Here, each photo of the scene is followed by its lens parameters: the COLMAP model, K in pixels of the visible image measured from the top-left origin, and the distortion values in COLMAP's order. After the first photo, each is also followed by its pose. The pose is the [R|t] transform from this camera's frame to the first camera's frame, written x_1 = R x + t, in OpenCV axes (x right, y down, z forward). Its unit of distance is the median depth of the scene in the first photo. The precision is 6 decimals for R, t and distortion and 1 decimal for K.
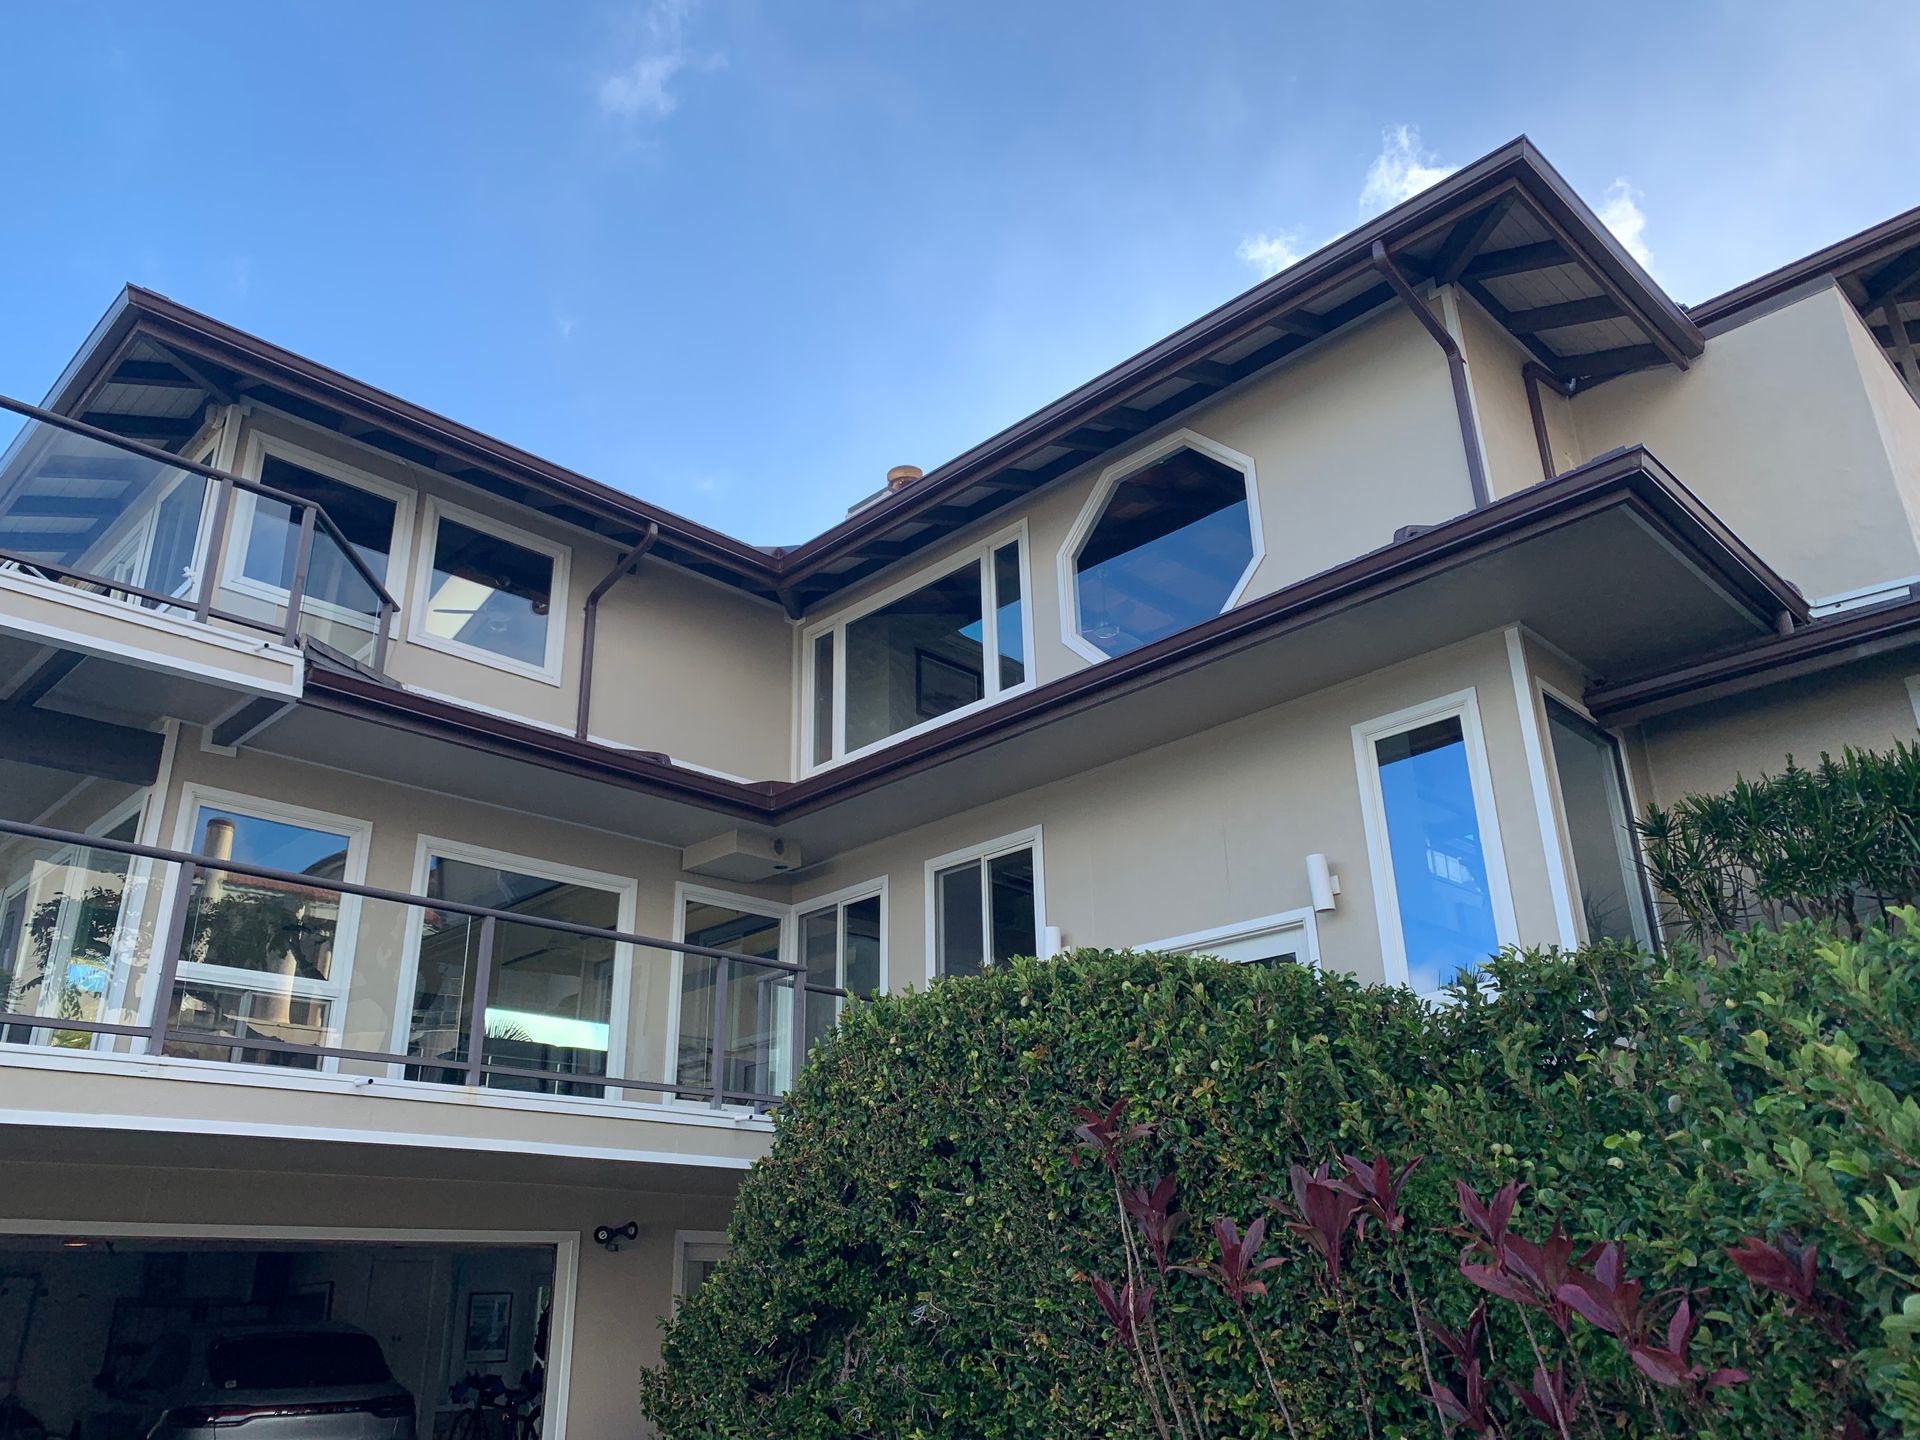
lens RADIAL K [[1491.8, 0, 960.0], [0, 1491.8, 720.0], [0, 0, 1]] dist [-0.003204, -0.001526]
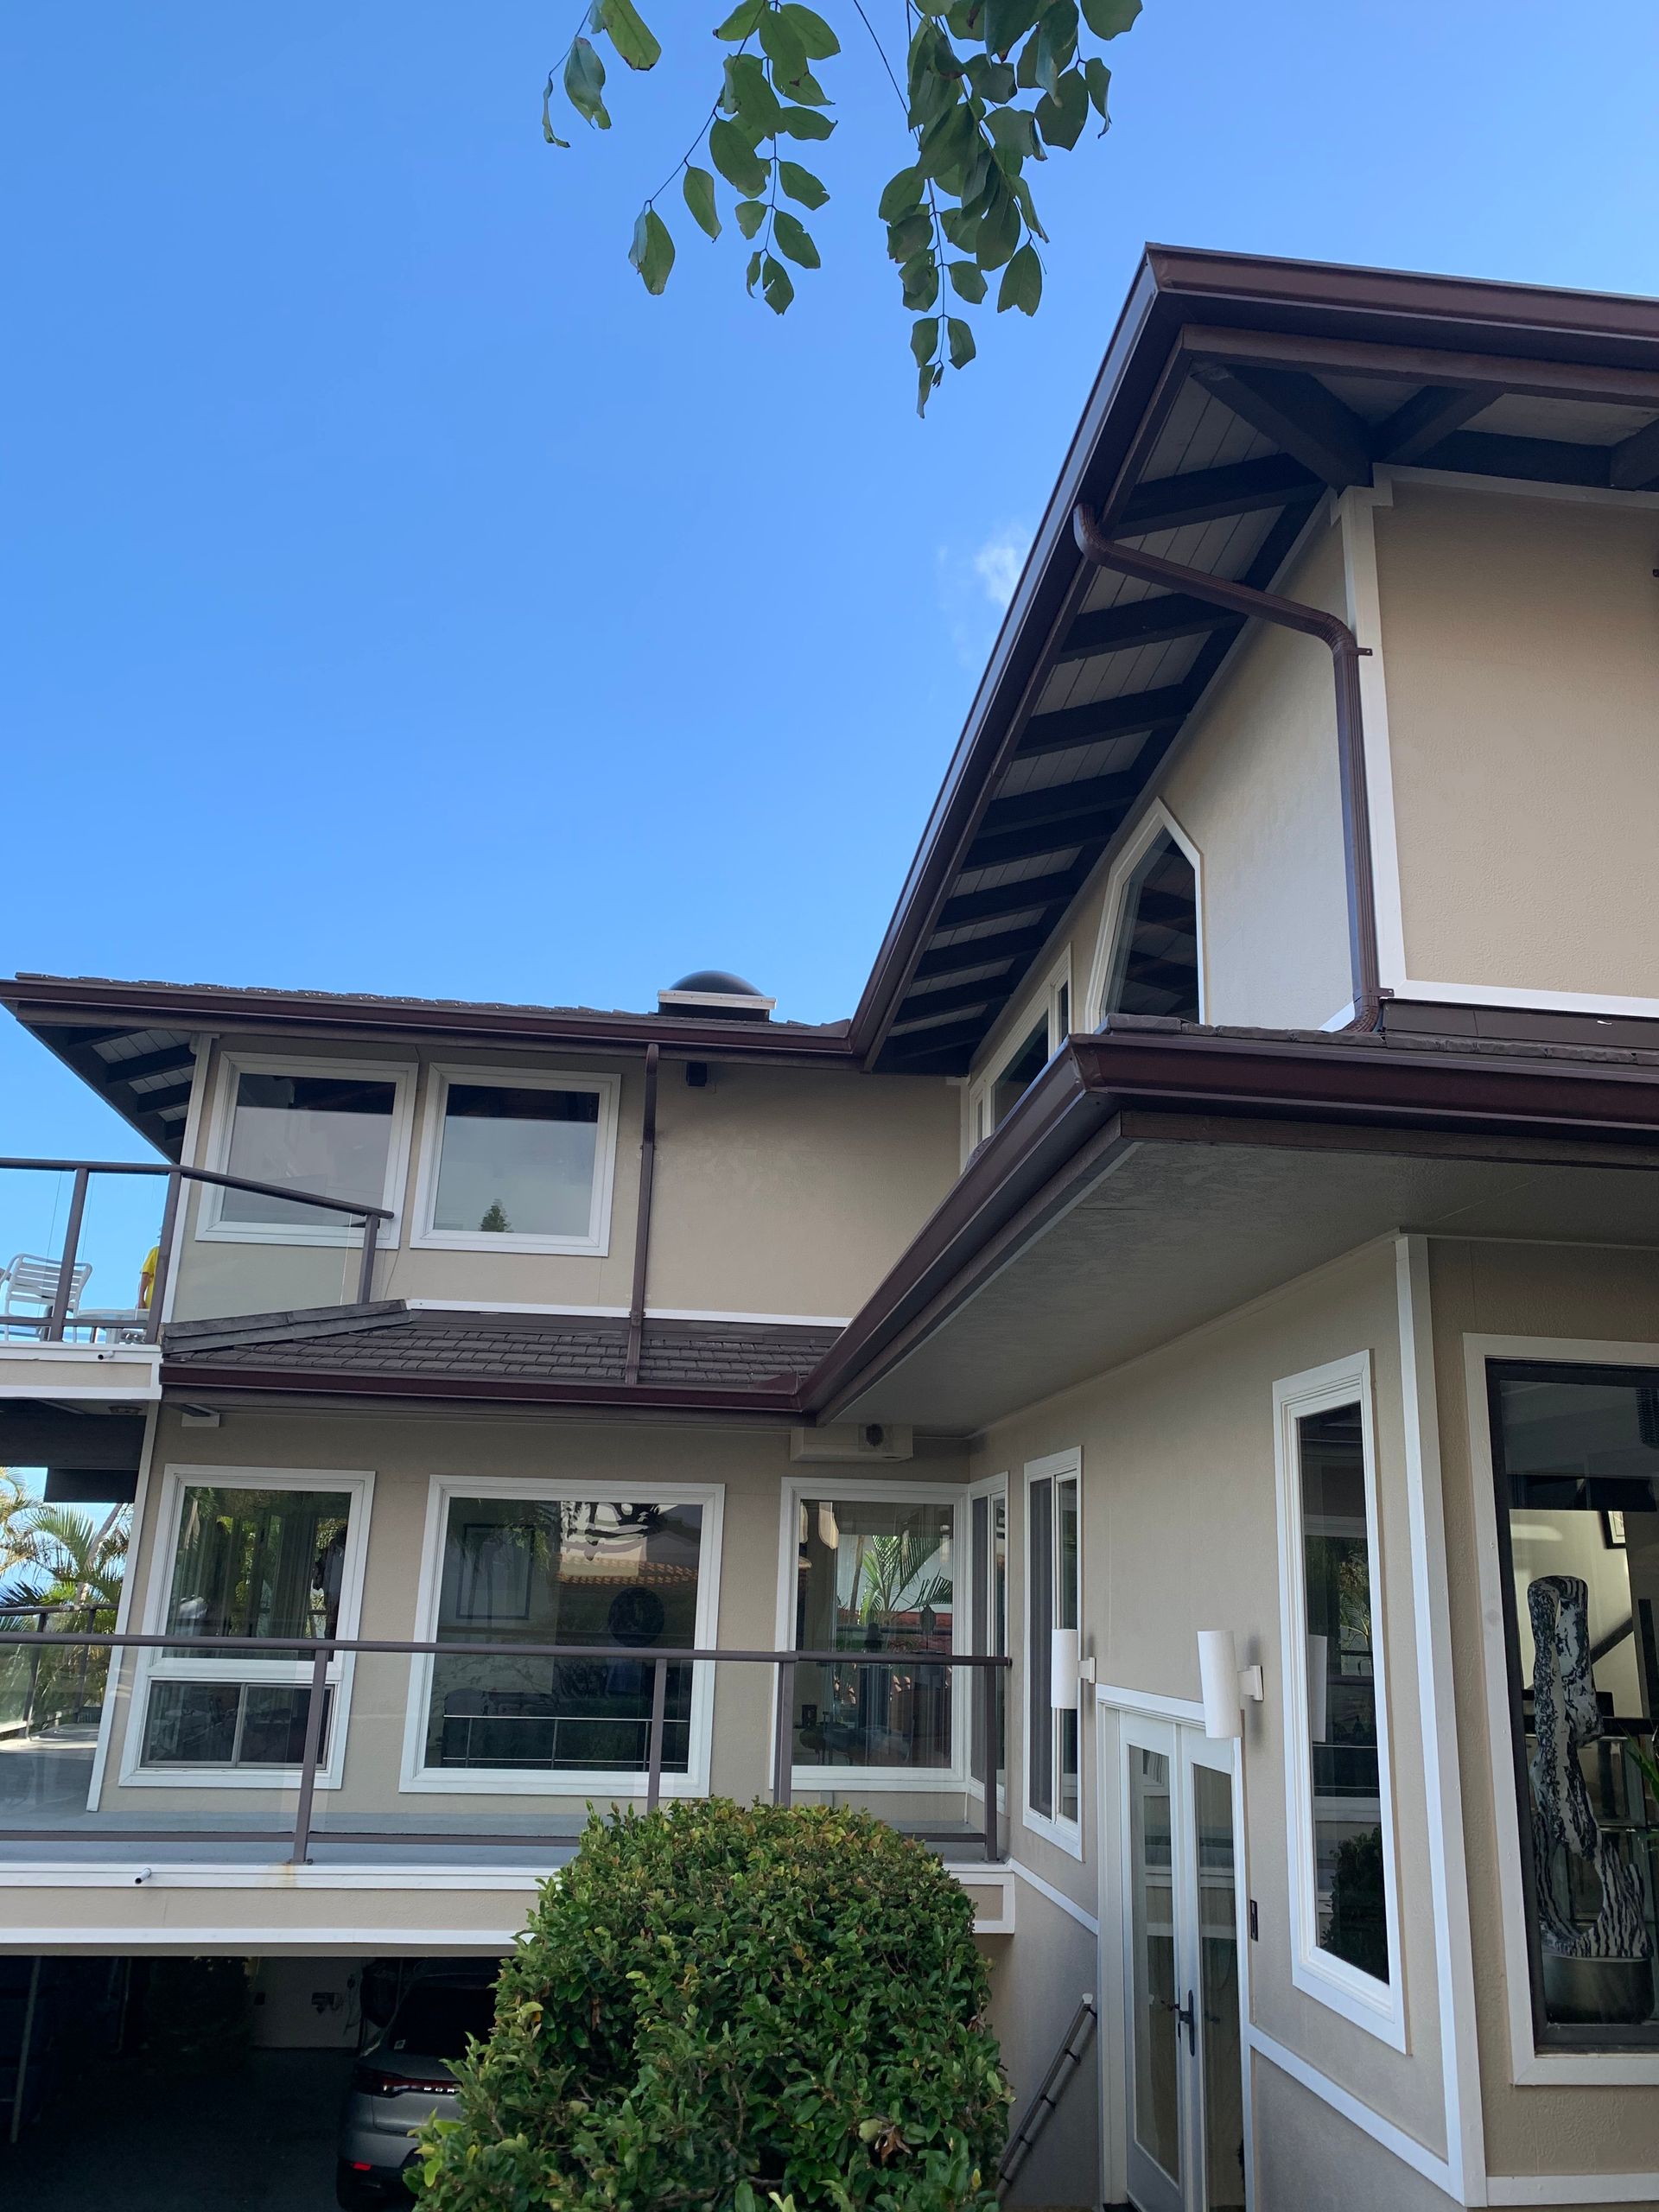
lens RADIAL K [[1718.7, 0, 829.5], [0, 1718.7, 1106.0], [0, 0, 1]] dist [-0.003204, -0.001526]
pose [[0.777938, -0.125585, -0.615663, 0.436460], [0.188664, 0.981298, 0.038222, -0.121045], [0.599349, -0.145888, 0.787082, 0.354841]]
